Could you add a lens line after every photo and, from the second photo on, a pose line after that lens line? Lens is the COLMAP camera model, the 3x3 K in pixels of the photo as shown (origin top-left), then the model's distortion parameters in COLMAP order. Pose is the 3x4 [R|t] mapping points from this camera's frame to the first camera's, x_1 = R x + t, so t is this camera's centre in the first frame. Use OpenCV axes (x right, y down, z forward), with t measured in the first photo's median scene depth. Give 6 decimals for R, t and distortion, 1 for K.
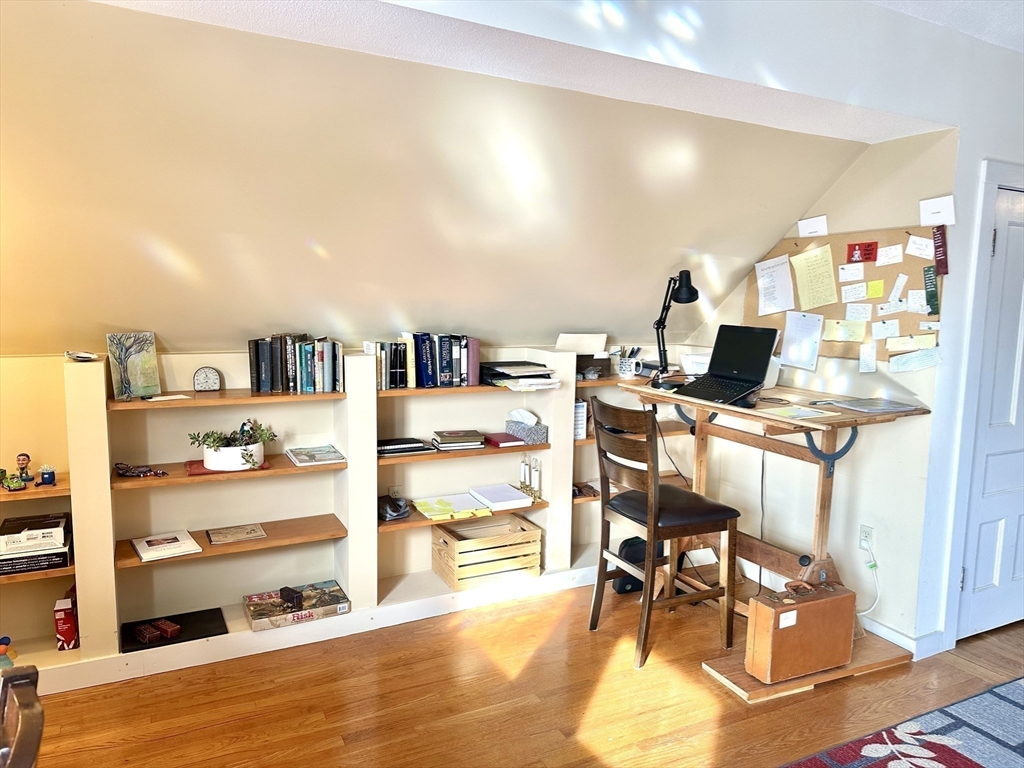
lens RADIAL K [[716.1, 0, 515.3], [0, 716.1, 383.5], [0, 0, 1]] dist [0.087550, -0.113162]
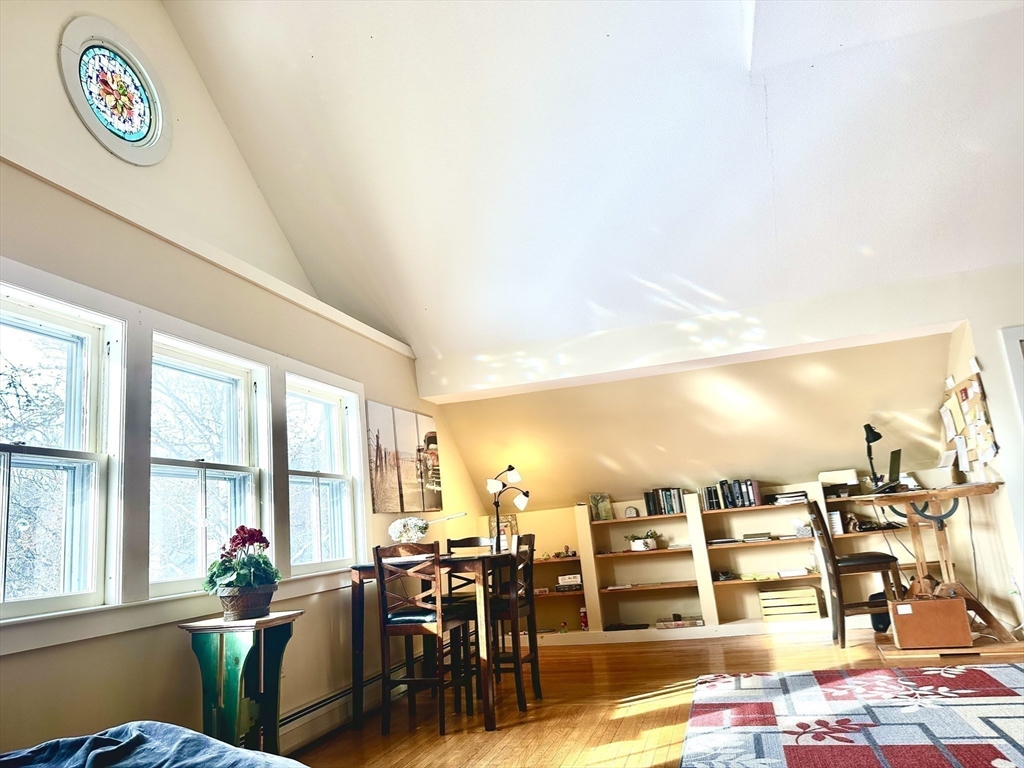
lens RADIAL K [[722.7, 0, 512.0], [0, 722.7, 384.0], [0, 0, 1]] dist [-0.006078, -0.008688]
pose [[0.714917, -0.226054, -0.661659, 0.886410], [0.021391, 0.952925, -0.302451, 0.284287], [0.698882, 0.202074, 0.686098, -0.882752]]
